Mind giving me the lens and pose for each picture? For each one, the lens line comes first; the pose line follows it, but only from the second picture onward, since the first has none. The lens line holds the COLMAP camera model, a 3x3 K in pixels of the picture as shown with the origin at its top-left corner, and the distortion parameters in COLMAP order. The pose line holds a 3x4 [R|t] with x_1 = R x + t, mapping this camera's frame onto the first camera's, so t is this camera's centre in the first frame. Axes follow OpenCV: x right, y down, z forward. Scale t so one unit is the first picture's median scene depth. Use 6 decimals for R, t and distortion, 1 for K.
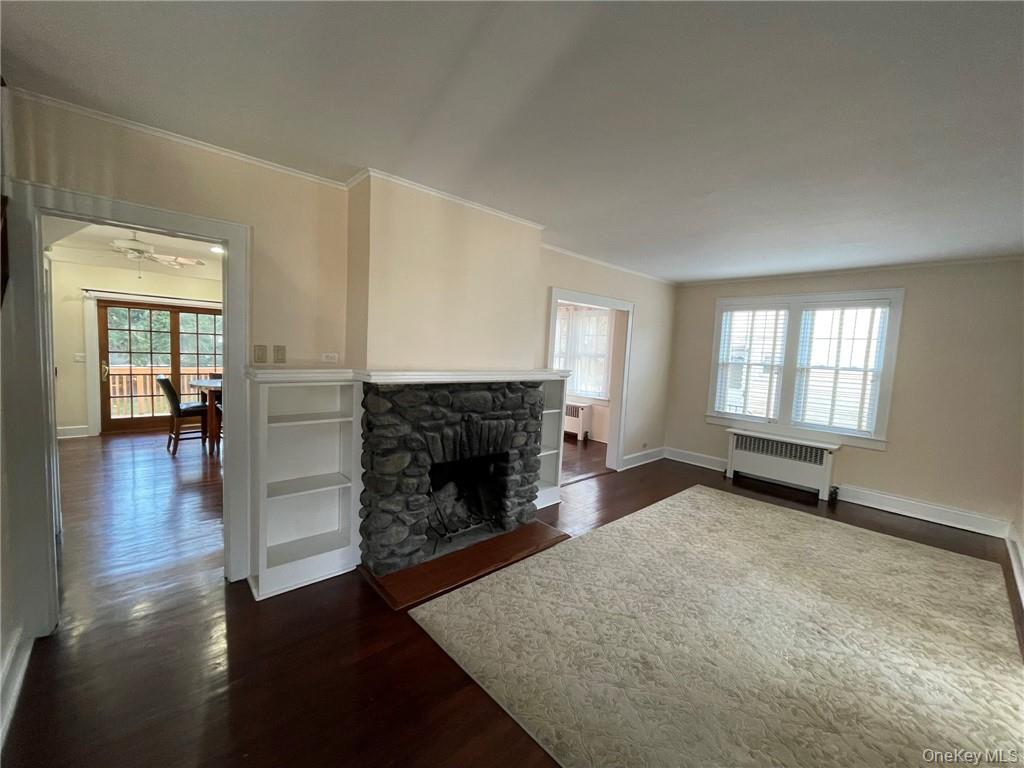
lens RADIAL K [[412.2, 0, 513.0], [0, 412.2, 385.2], [0, 0, 1]] dist [-0.001491, -0.002055]
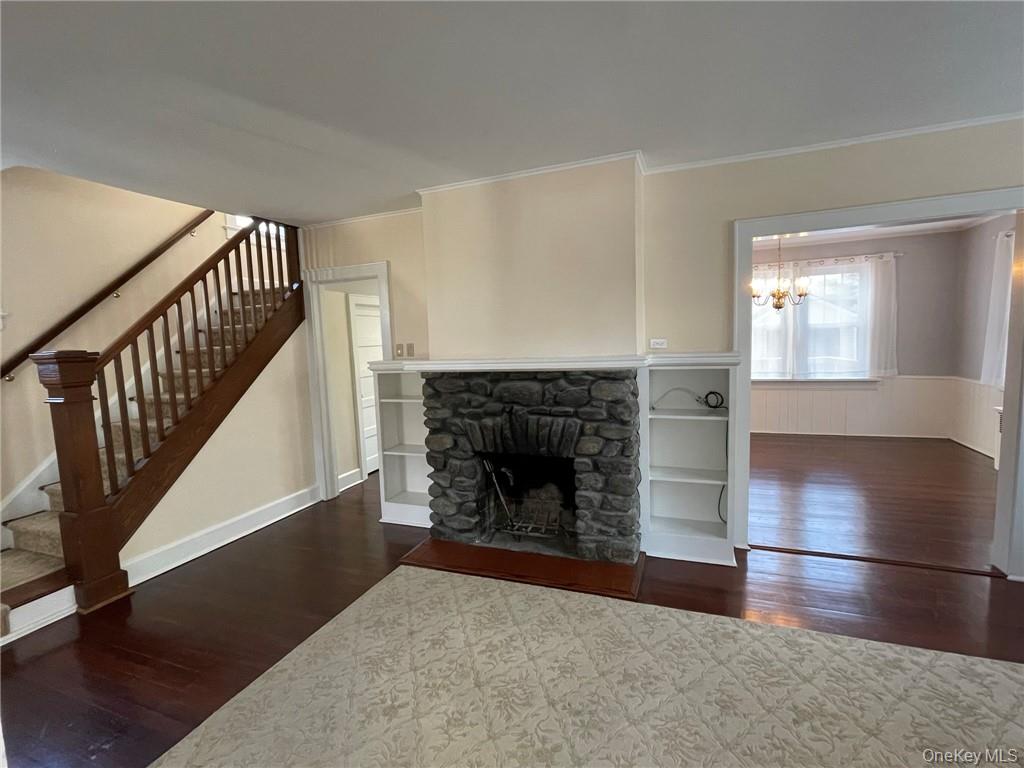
lens RADIAL K [[475.9, 0, 507.2], [0, 475.9, 387.2], [0, 0, 1]] dist [-0.005707, -0.001150]
pose [[0.436119, 0.027622, -0.899465, 0.764196], [-0.021822, 0.999559, 0.020115, 0.007040], [0.899624, 0.010856, 0.436530, 0.478427]]
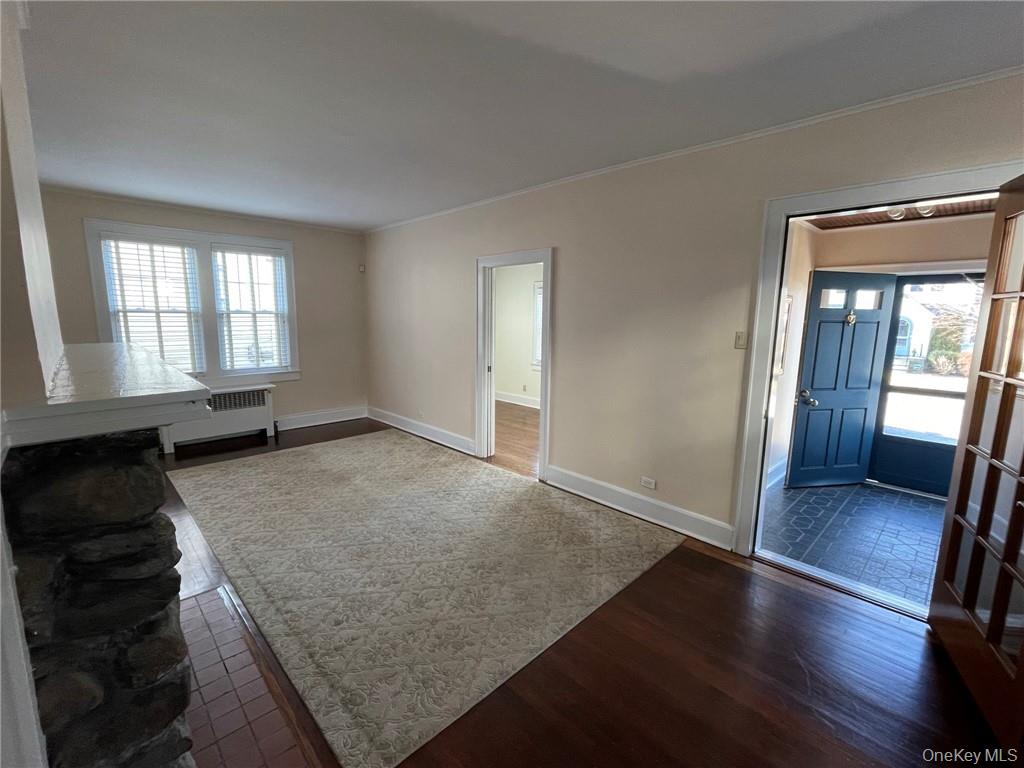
lens RADIAL K [[443.6, 0, 504.6], [0, 443.6, 381.4], [0, 0, 1]] dist [0.002222, -0.000072]
pose [[-0.023420, -0.199310, 0.979656, -0.523332], [0.068716, 0.977287, 0.200471, -0.073076], [-0.997361, 0.072013, -0.009193, 0.545062]]
